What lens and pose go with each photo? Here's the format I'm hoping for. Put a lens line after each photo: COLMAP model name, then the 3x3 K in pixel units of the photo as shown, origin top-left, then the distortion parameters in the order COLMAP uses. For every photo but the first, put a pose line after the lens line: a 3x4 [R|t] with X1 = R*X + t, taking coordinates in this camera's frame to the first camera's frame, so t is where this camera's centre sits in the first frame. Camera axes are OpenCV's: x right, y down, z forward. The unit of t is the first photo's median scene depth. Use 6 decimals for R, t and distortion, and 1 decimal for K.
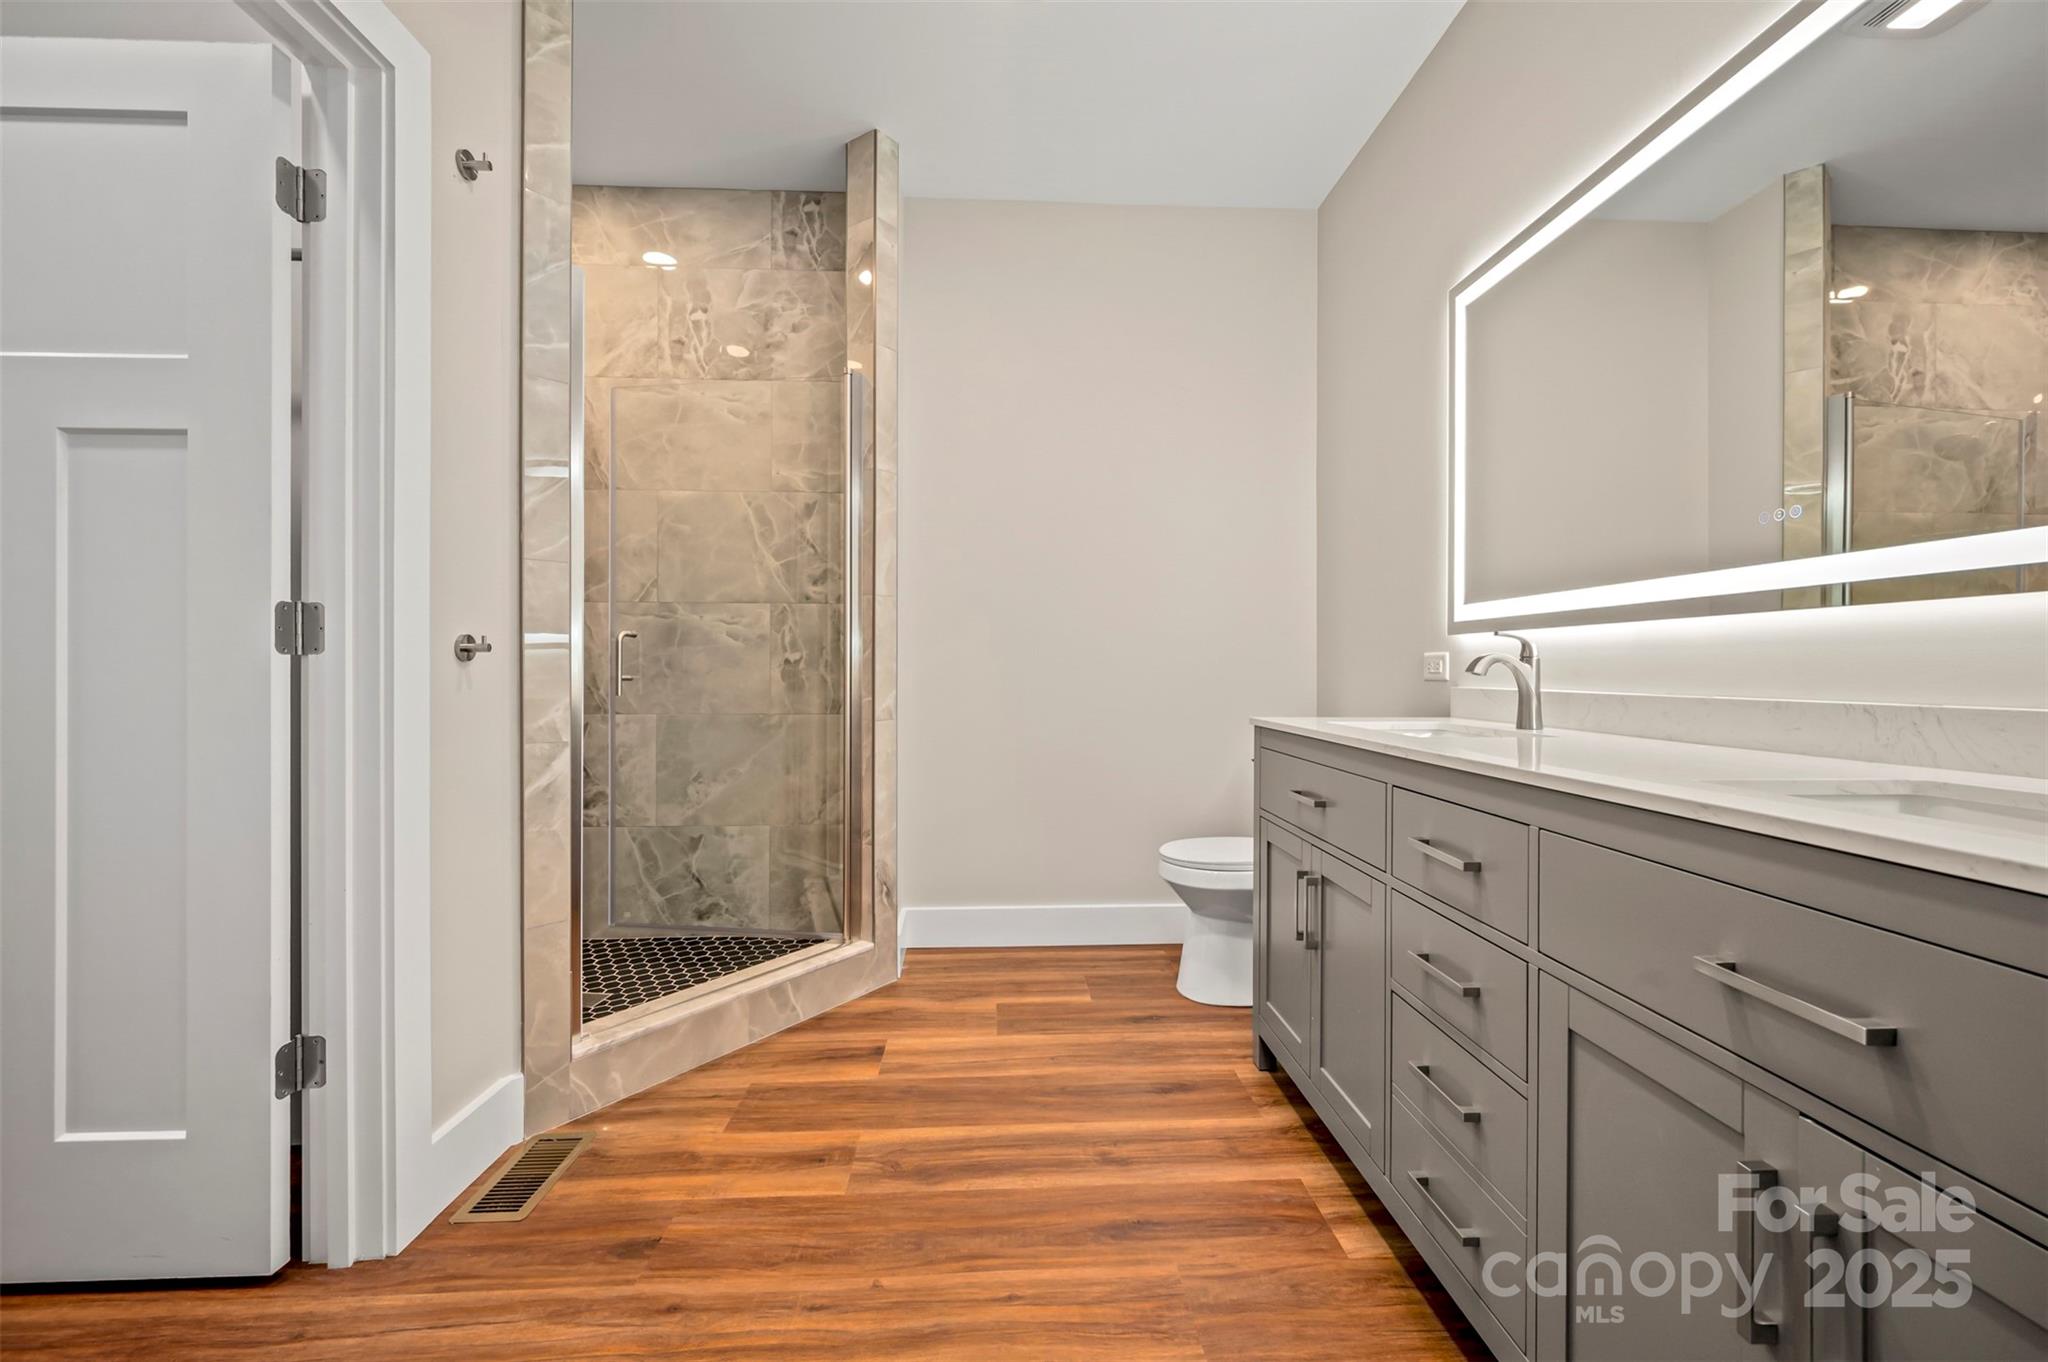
lens RADIAL K [[824.5, 0, 1030.7], [0, 824.5, 668.5], [0, 0, 1]] dist [-0.001430, -0.000149]
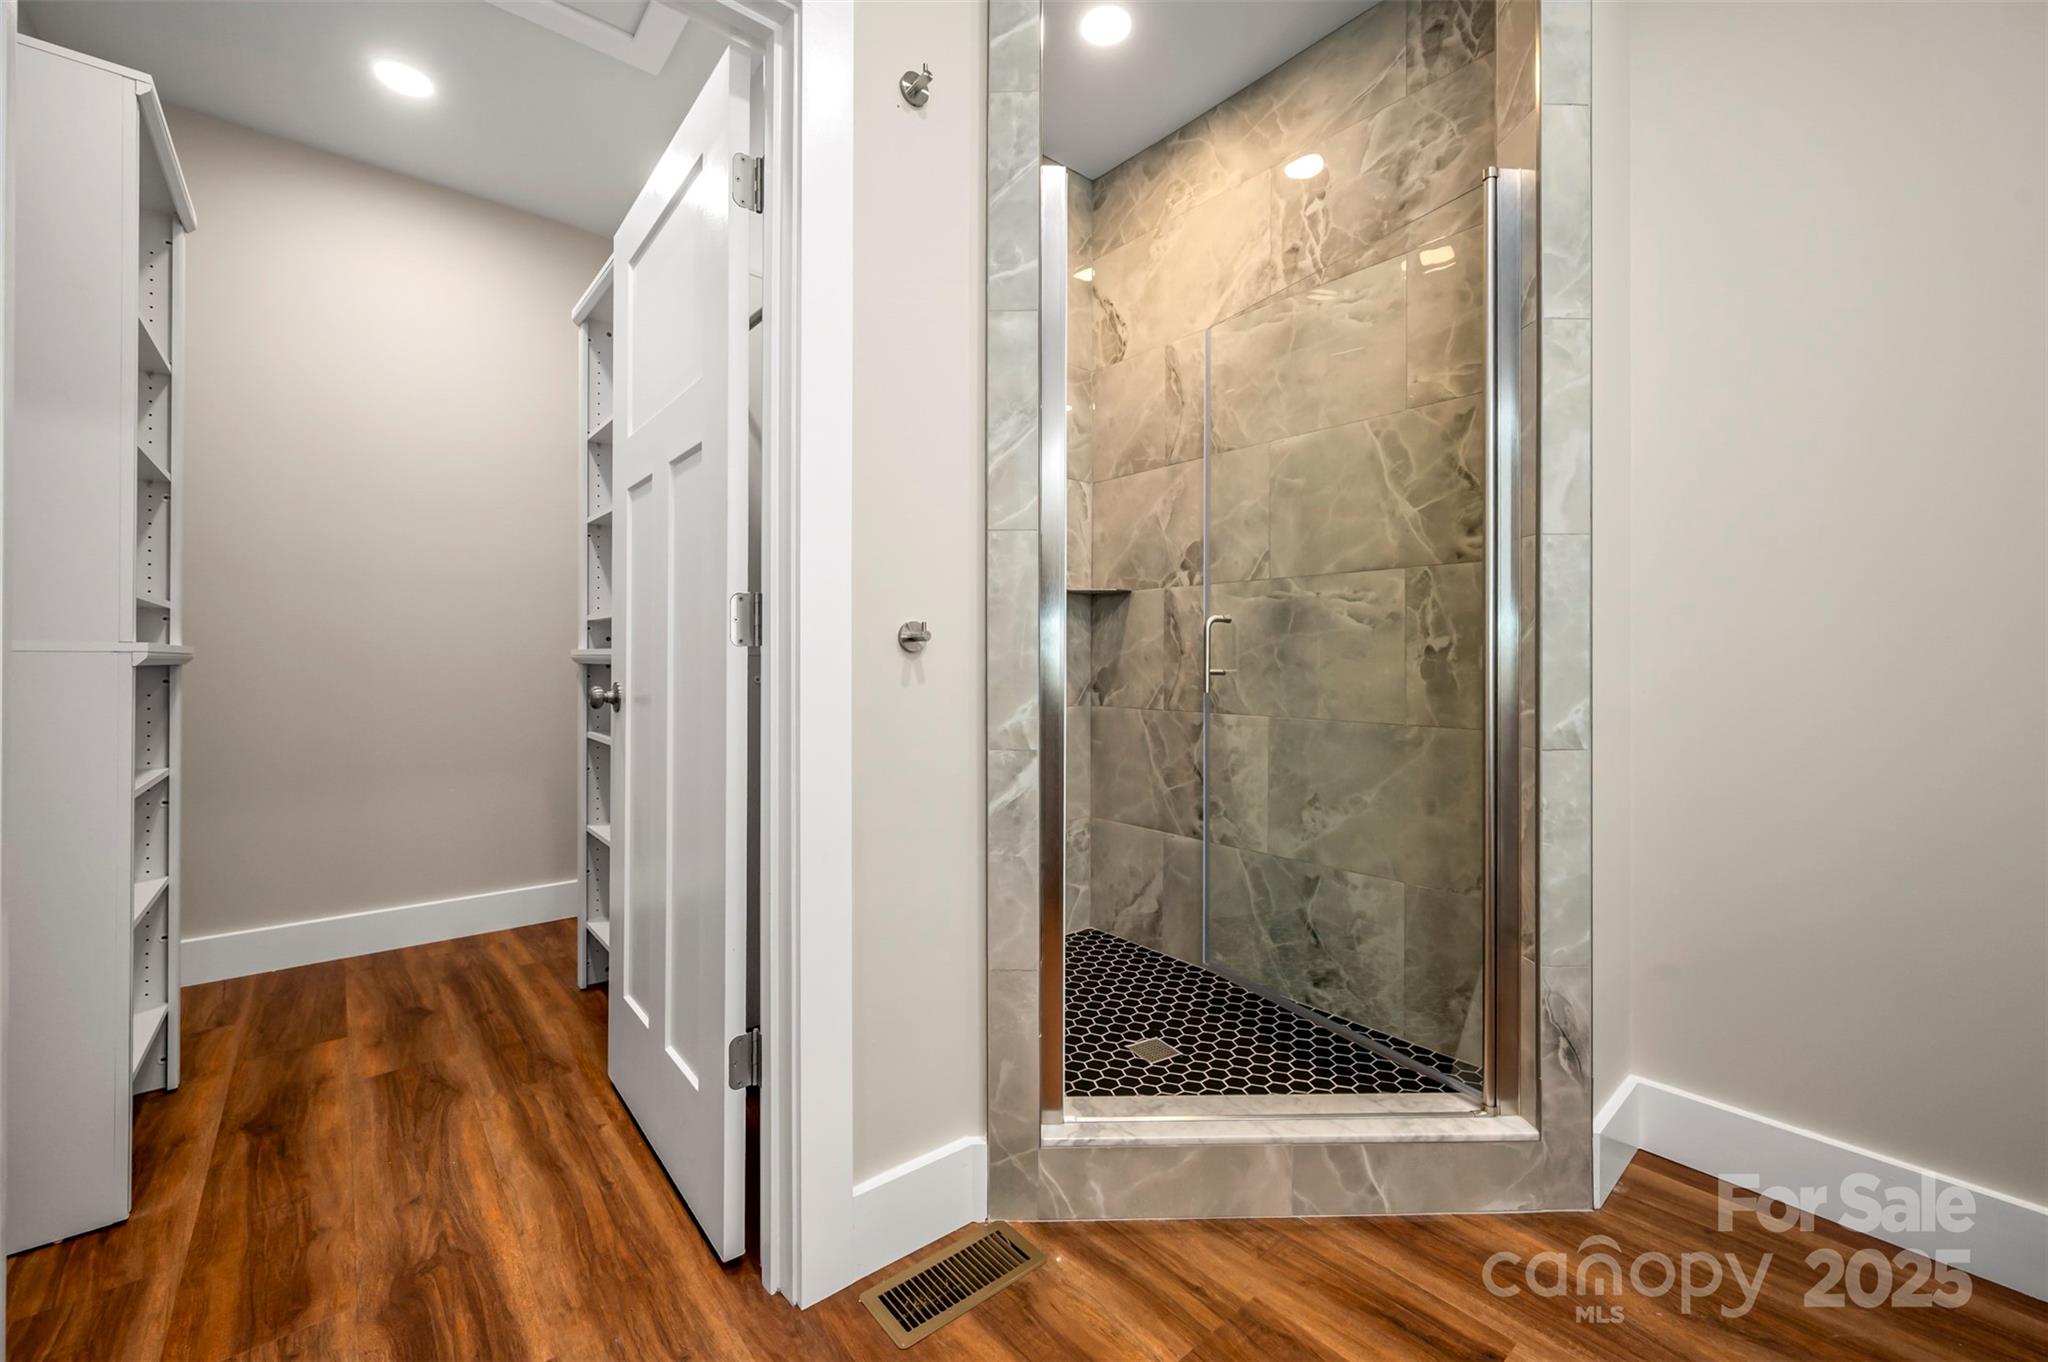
lens RADIAL K [[824.5, 0, 1026.6], [0, 824.5, 656.3], [0, 0, 1]] dist [-0.001430, -0.000149]
pose [[0.606211, -0.003337, -0.795297, 0.054540], [-0.000349, 0.999990, -0.004461, -0.000202], [0.795304, 0.002982, 0.606204, 0.352977]]
